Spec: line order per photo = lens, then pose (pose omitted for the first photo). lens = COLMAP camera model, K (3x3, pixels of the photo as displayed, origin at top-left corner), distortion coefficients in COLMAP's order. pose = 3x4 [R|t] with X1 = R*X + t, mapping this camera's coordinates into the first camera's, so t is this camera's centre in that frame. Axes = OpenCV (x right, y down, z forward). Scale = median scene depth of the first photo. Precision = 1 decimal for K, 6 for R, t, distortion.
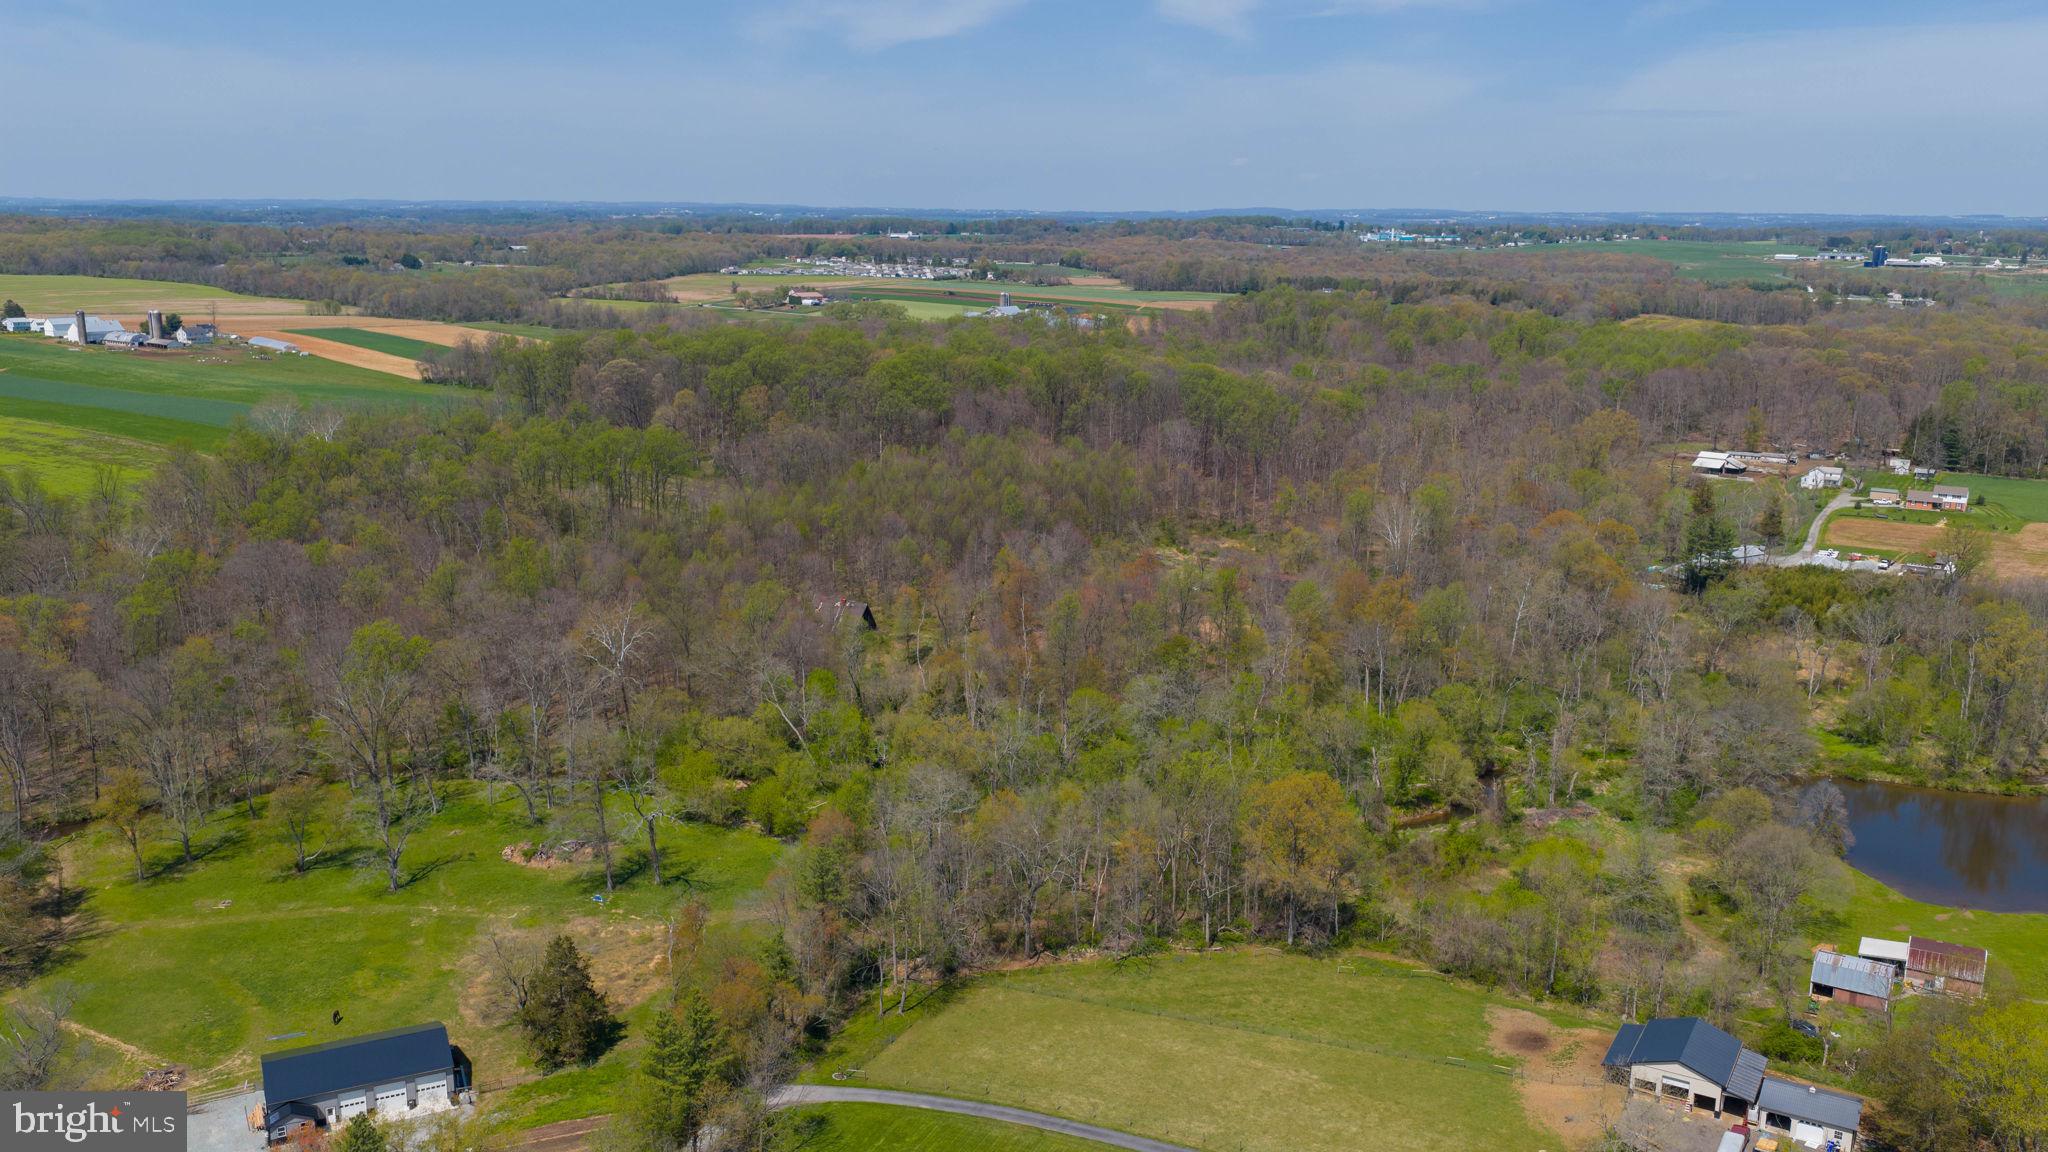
lens RADIAL K [[1683.2, 0, 1021.9], [0, 1683.2, 578.8], [0, 0, 1]] dist [0.028660, -0.043032]
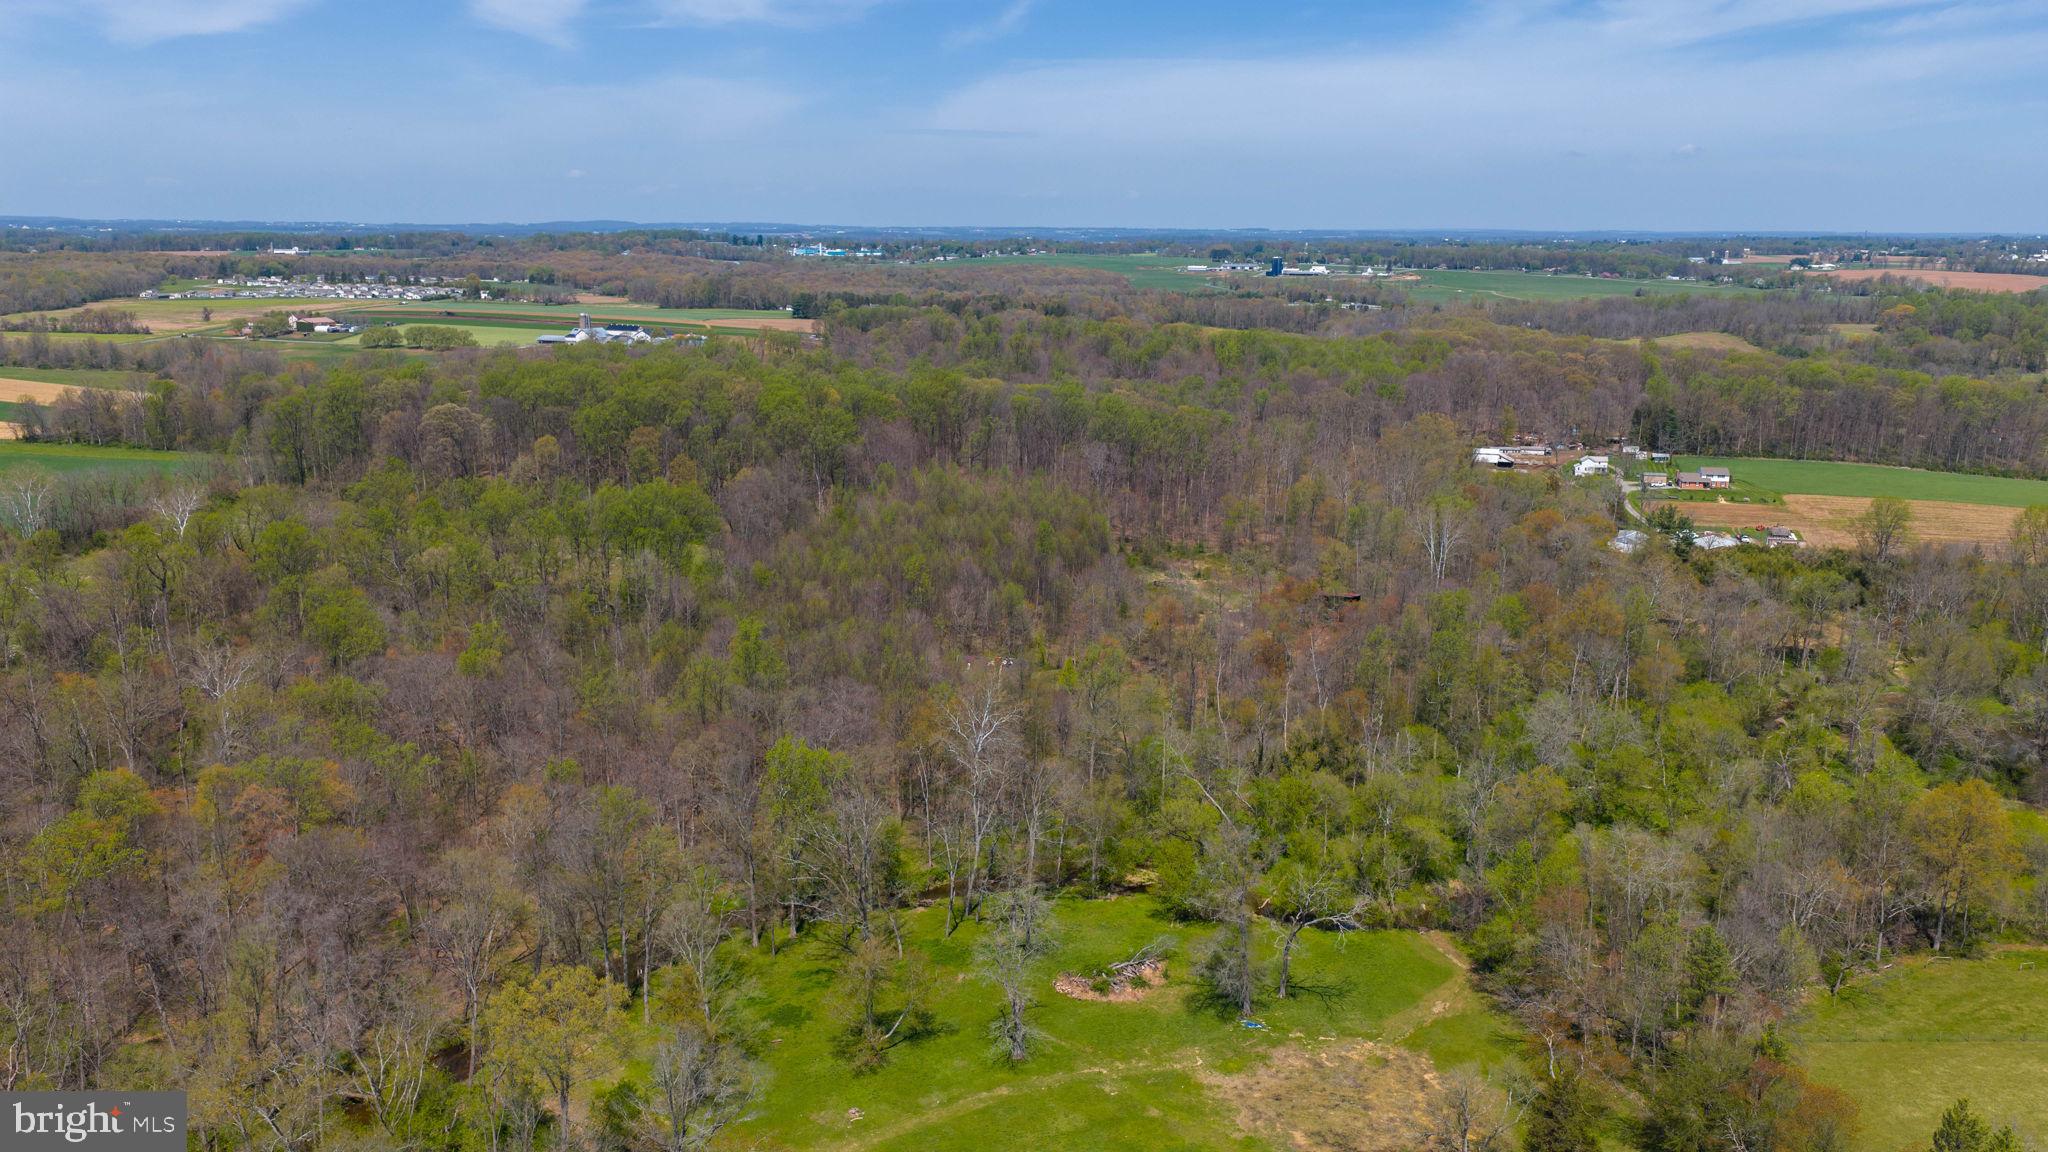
lens RADIAL K [[1683.2, 0, 1022.8], [0, 1683.2, 575.8], [0, 0, 1]] dist [0.028660, -0.043032]
pose [[0.922040, -0.079266, 0.378893, -0.113584], [0.082647, 0.996552, 0.007361, -0.009818], [-0.378170, 0.024527, 0.925411, 0.038766]]
